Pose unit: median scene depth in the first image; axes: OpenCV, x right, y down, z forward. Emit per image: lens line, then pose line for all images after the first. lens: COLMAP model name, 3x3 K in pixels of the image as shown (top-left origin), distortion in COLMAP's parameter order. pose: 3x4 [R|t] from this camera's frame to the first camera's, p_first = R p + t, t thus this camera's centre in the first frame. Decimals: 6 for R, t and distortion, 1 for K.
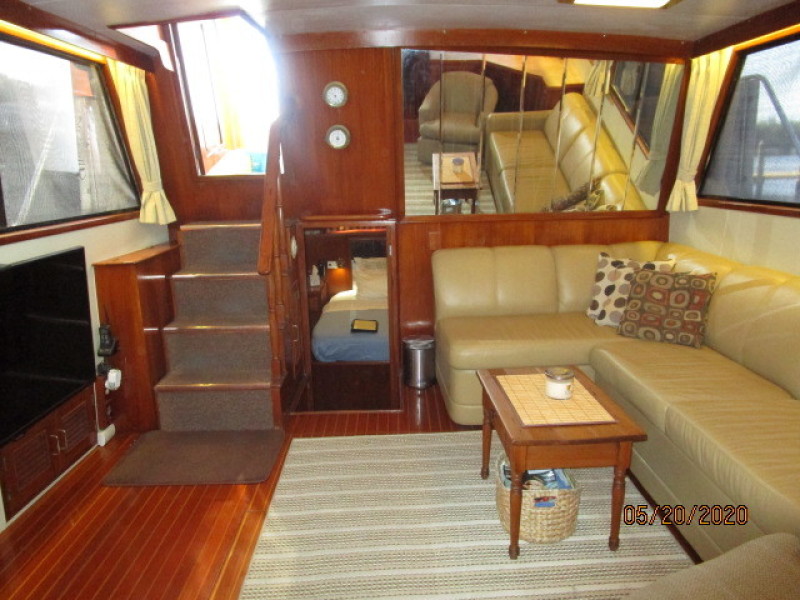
lens RADIAL K [[609.8, 0, 399.0], [0, 609.8, 281.2], [0, 0, 1]] dist [-0.001958, 0.000513]
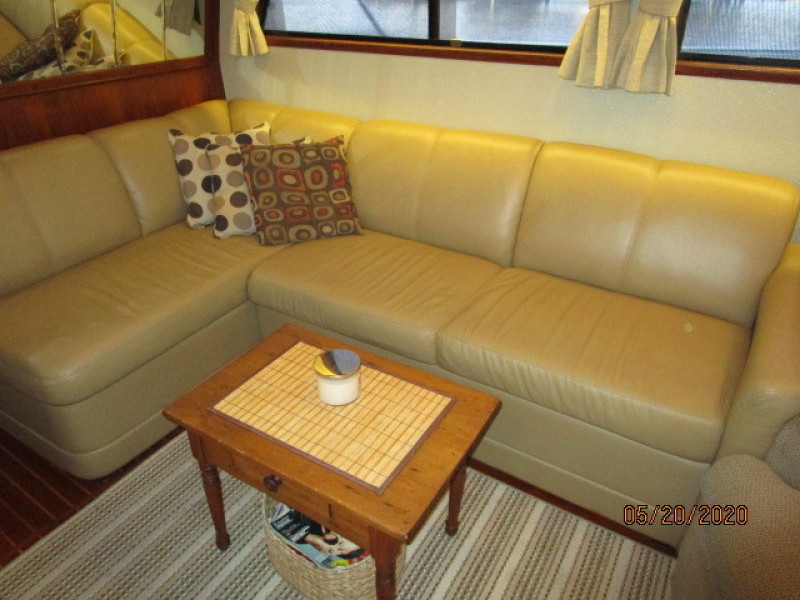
lens RADIAL K [[570.2, 0, 402.0], [0, 570.2, 299.2], [0, 0, 1]] dist [-0.023811, 0.004311]
pose [[0.560011, -0.394327, 0.728625, -0.068381], [0.152395, 0.913489, 0.377245, -0.085563], [-0.814349, -0.100223, 0.571657, 0.471680]]
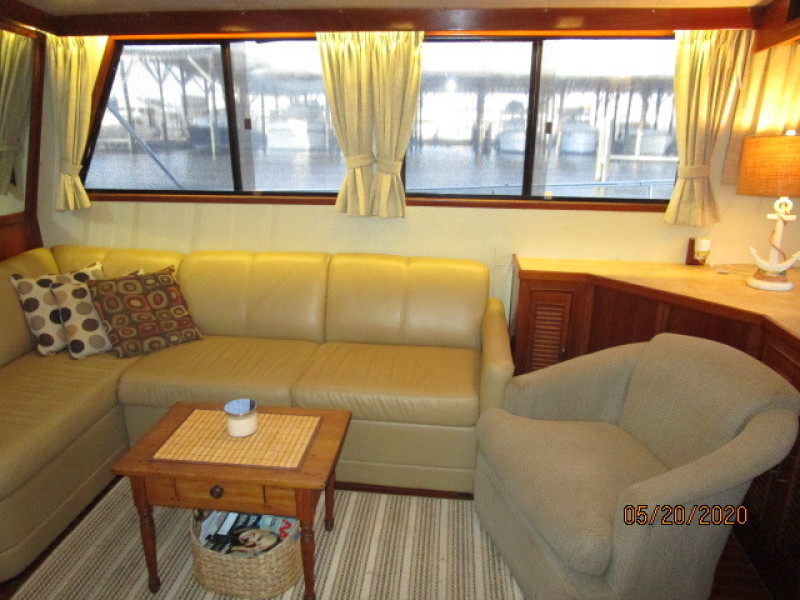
lens RADIAL K [[570.2, 0, 402.0], [0, 570.2, 299.2], [0, 0, 1]] dist [-0.023811, 0.004311]
pose [[0.143189, -0.269618, 0.952262, -0.331856], [0.183670, 0.952702, 0.242124, -0.115691], [-0.972503, 0.140233, 0.185938, 0.450566]]
